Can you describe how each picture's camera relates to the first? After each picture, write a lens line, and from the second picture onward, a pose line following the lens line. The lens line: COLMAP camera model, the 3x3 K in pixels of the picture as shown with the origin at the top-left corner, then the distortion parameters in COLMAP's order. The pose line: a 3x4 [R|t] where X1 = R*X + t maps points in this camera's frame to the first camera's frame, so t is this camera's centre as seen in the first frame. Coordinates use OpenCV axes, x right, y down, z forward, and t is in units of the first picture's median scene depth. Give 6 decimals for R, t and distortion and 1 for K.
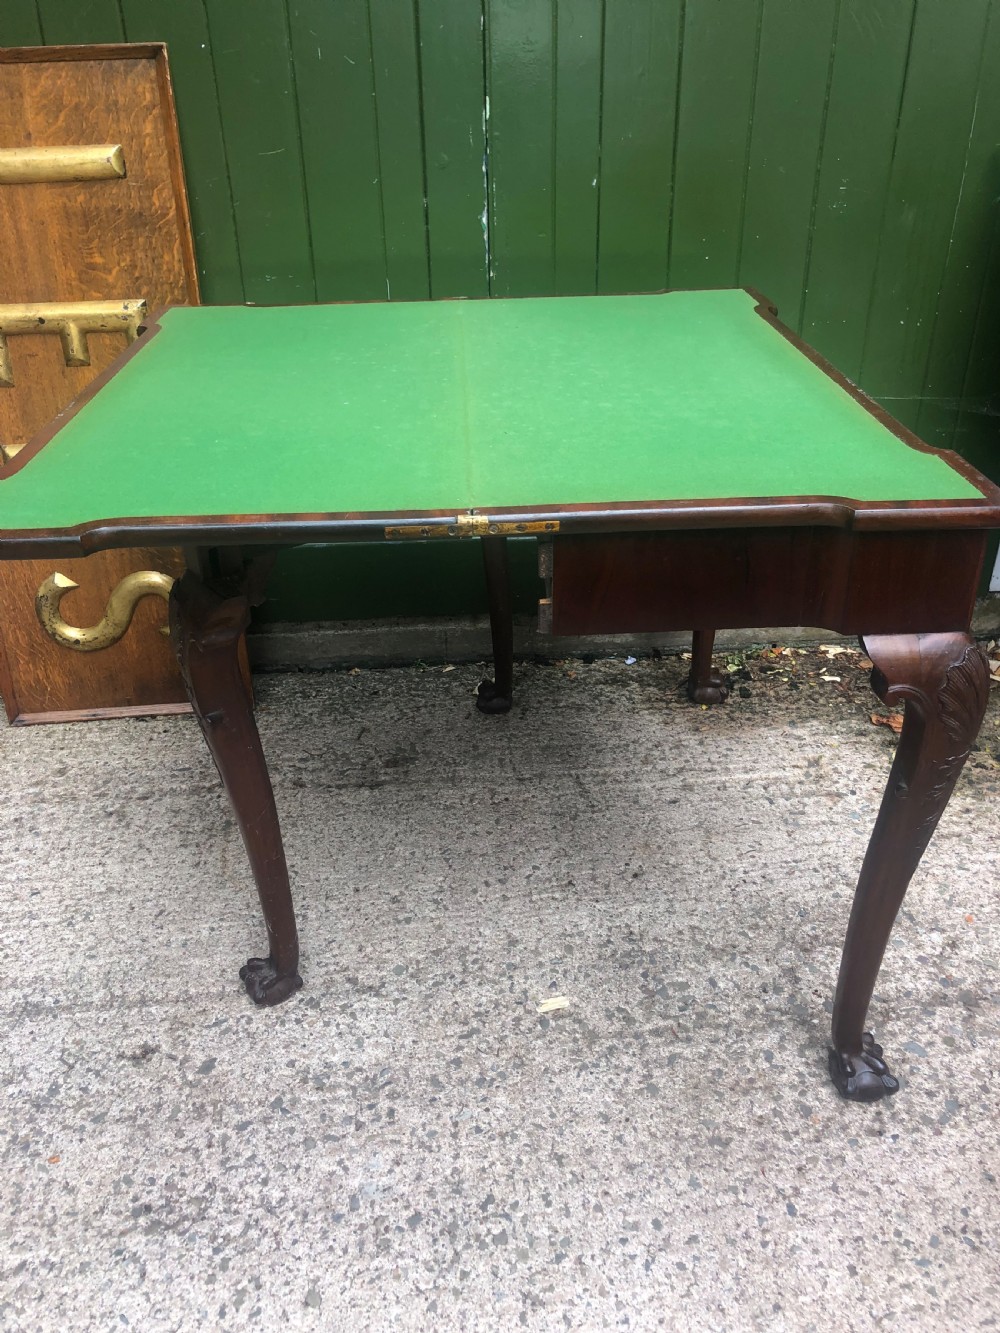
lens RADIAL K [[1094.0, 0, 503.2], [0, 1094.0, 655.5], [0, 0, 1]] dist [-0.001144, 0.010975]
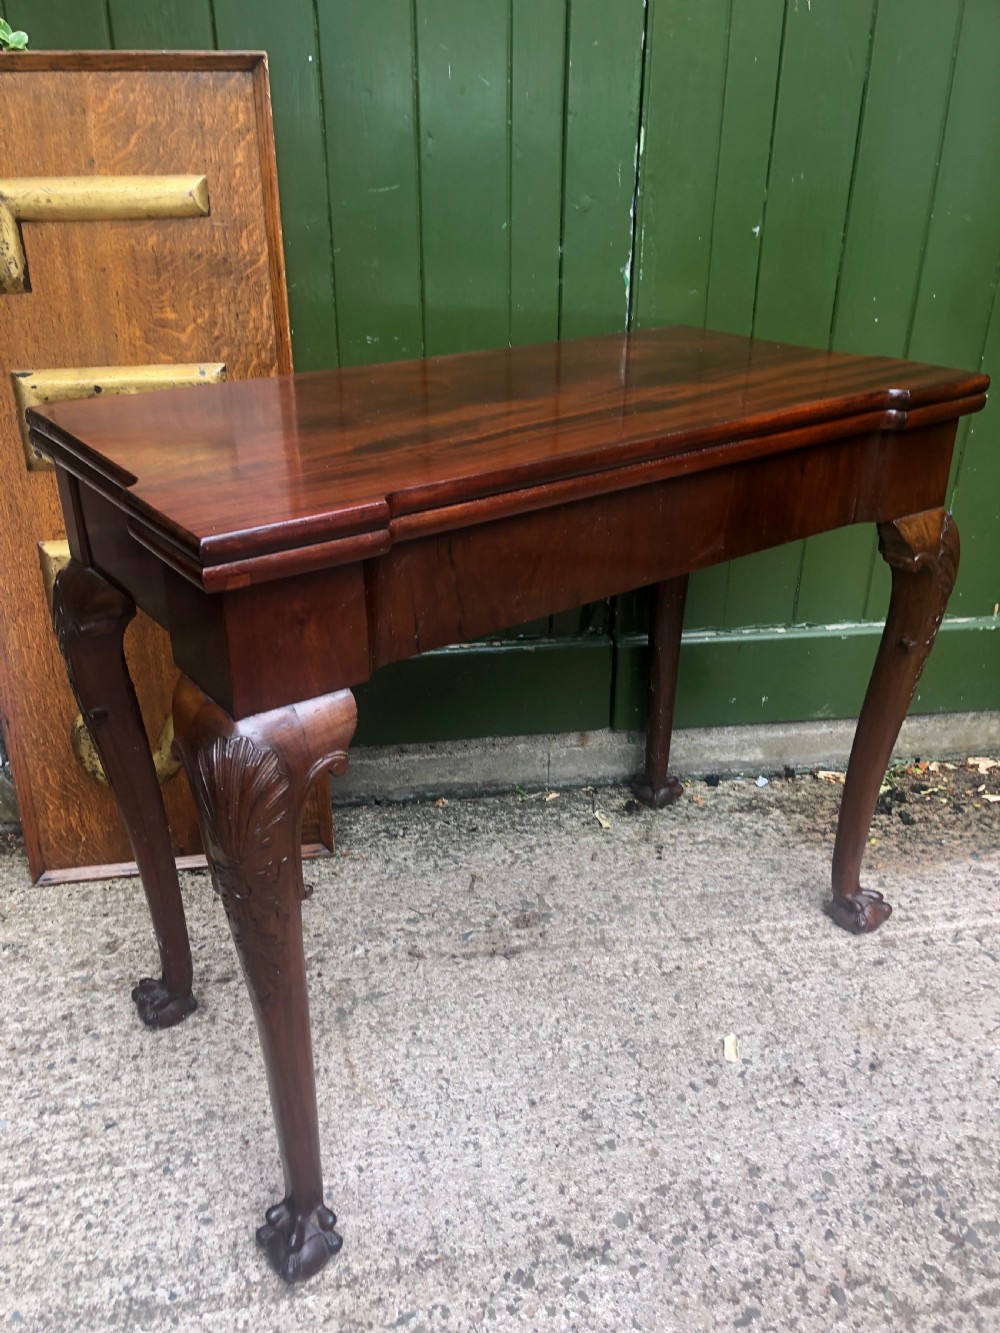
lens RADIAL K [[1094.0, 0, 482.6], [0, 1094.0, 680.8], [0, 0, 1]] dist [-0.001144, 0.010975]
pose [[0.997310, -0.018573, 0.070912, -0.202243], [0.022330, 0.998368, -0.052564, -0.043047], [-0.069820, 0.054006, 0.996097, 0.190286]]
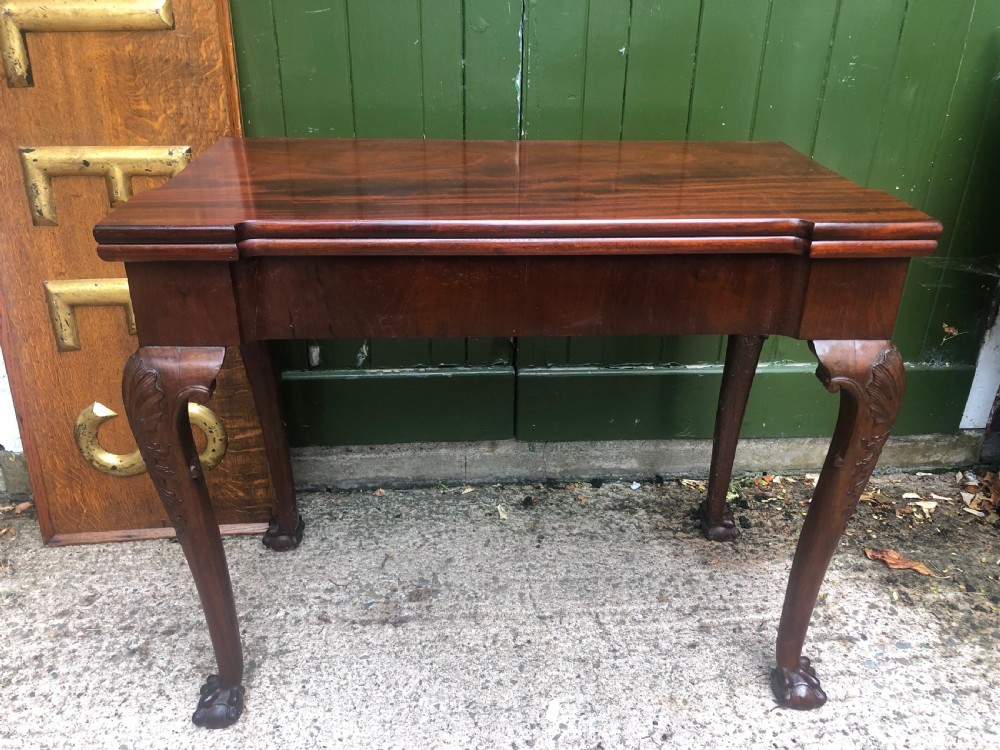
lens RADIAL K [[820.7, 0, 509.5], [0, 820.7, 366.7], [0, 0, 1]] dist [-0.001144, 0.010975]
pose [[0.999189, 0.022321, 0.033498, -0.047802], [-0.020458, 0.998279, -0.054952, -0.082727], [-0.034667, 0.054222, 0.997927, 0.231567]]
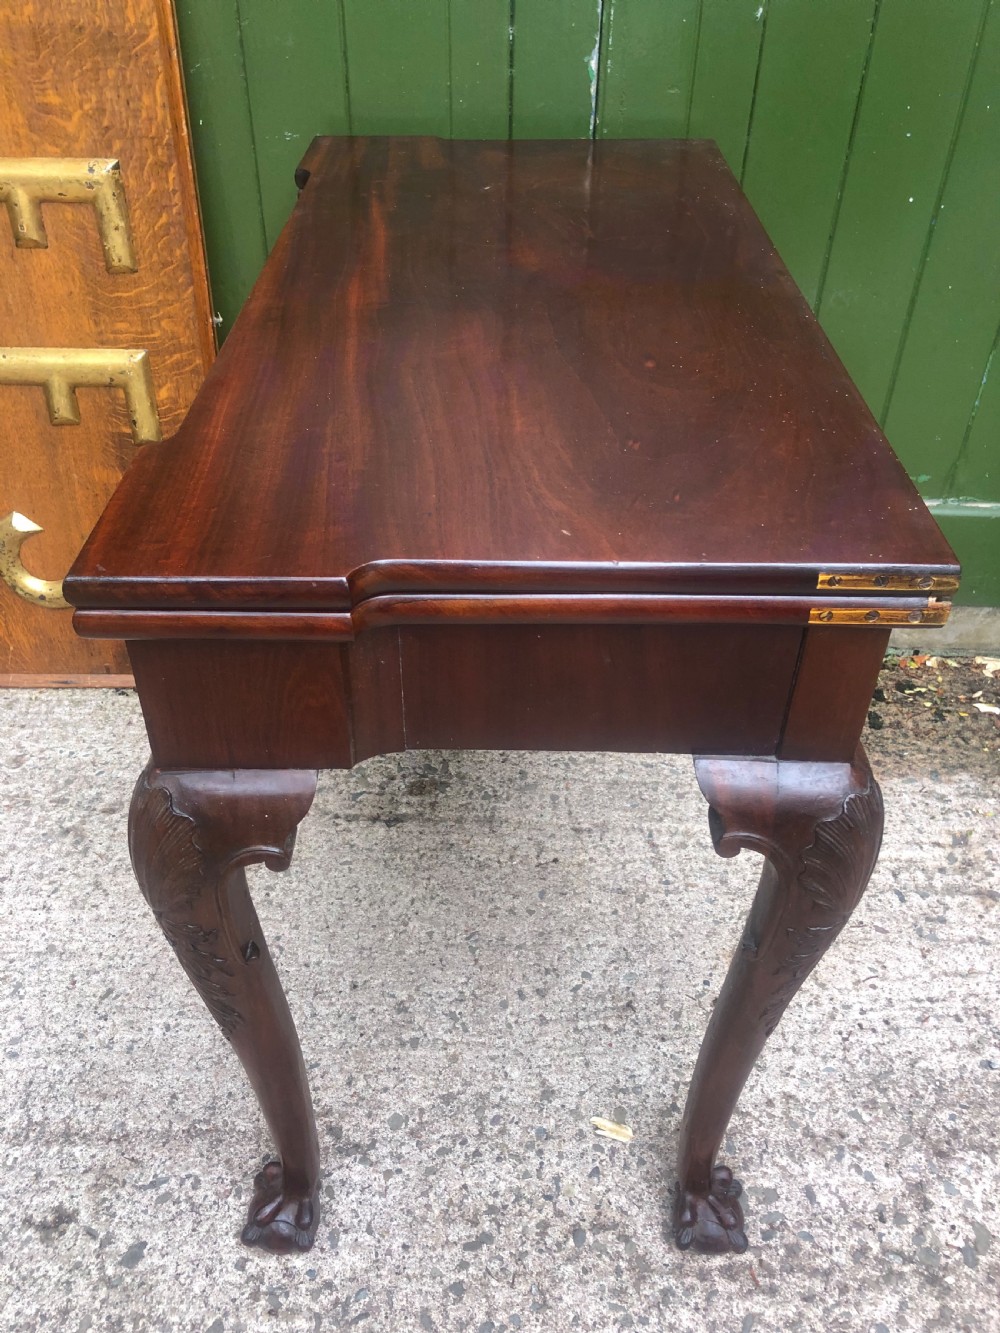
lens RADIAL K [[1094.0, 0, 485.4], [0, 1094.0, 669.2], [0, 0, 1]] dist [-0.001144, 0.010975]
pose [[0.994122, 0.083889, -0.068433, -0.005903], [-0.071657, 0.983701, 0.164920, -0.131960], [0.081153, -0.159047, 0.983930, 0.254054]]
